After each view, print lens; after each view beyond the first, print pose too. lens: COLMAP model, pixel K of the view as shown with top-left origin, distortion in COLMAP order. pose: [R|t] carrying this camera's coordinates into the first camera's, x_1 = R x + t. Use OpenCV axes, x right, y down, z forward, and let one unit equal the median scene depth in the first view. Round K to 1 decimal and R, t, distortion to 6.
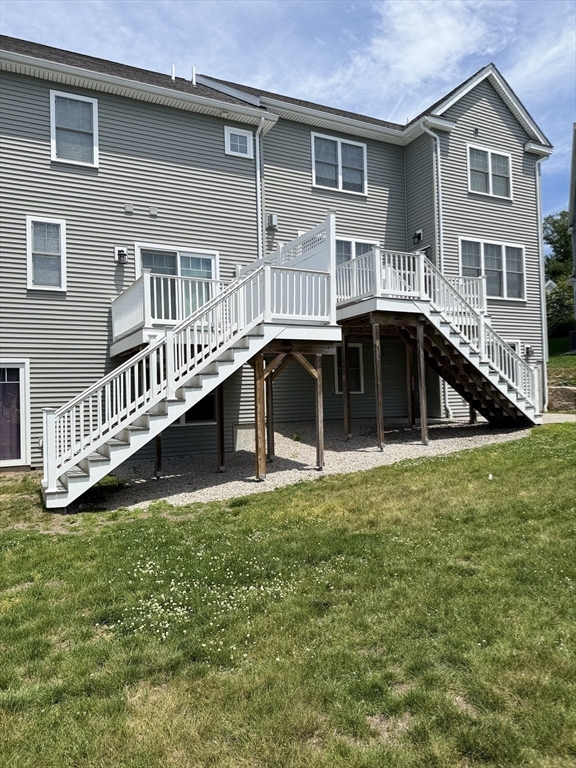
lens RADIAL K [[533.0, 0, 288.0], [0, 533.0, 384.0], [0, 0, 1]] dist [0.052824, -0.136480]
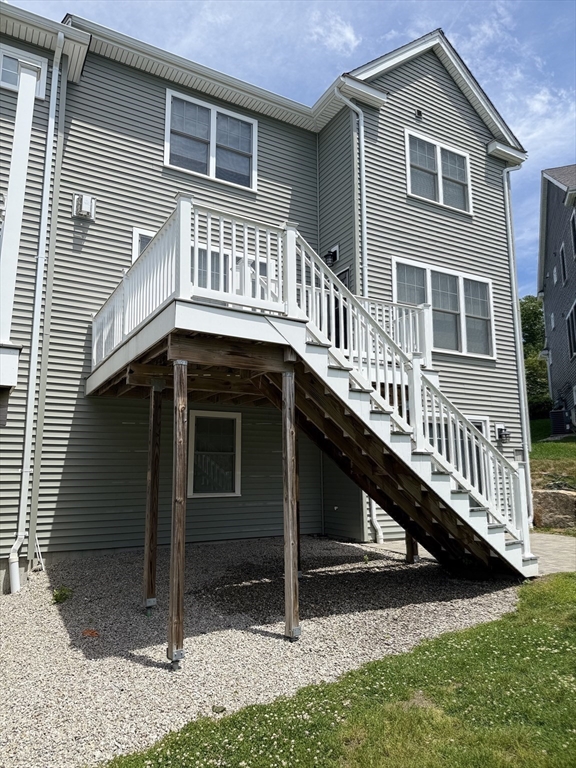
lens RADIAL K [[533.0, 0, 288.0], [0, 533.0, 384.0], [0, 0, 1]] dist [0.052824, -0.136480]
pose [[0.998058, 0.032711, 0.053013, 0.163447], [-0.024542, 0.988681, -0.148012, -0.020500], [-0.057255, 0.146424, 0.987564, 0.388268]]
